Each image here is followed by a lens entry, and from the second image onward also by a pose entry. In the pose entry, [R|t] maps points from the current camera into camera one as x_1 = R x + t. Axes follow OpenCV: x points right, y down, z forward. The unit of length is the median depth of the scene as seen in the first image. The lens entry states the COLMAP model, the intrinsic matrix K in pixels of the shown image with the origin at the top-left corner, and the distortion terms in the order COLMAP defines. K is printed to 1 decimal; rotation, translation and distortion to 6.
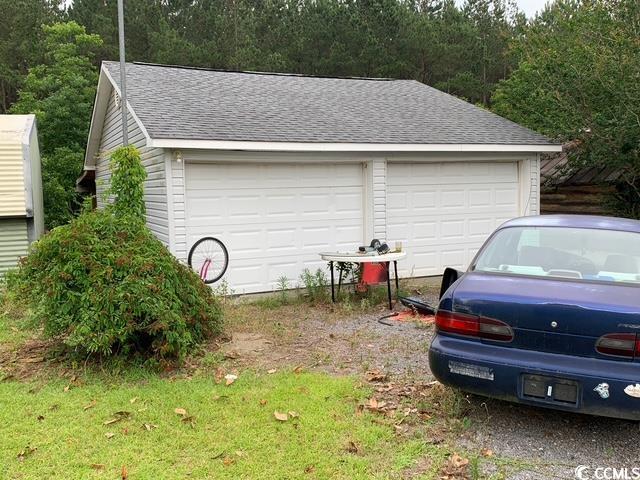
lens RADIAL K [[589.2, 0, 320.0], [0, 589.2, 240.0], [0, 0, 1]] dist [0.007733, 0.006098]
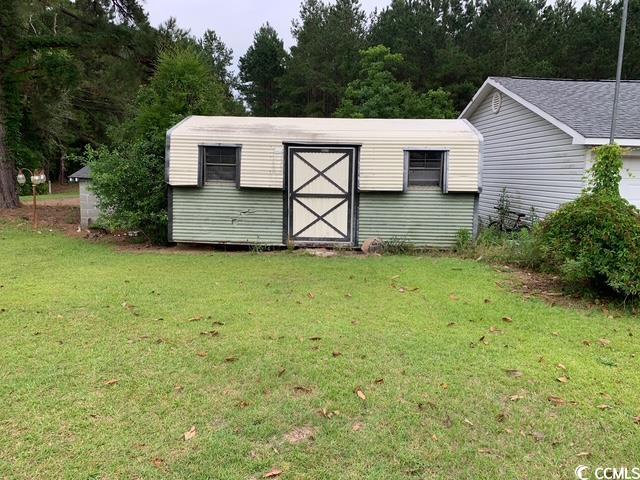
lens RADIAL K [[472.7, 0, 282.9], [0, 472.7, 240.3], [0, 0, 1]] dist [0.000309, -0.003047]
pose [[0.918360, 0.092475, -0.384789, -0.178358], [-0.071659, 0.995100, 0.068123, 0.011308], [0.389203, -0.034988, 0.920487, -0.084572]]
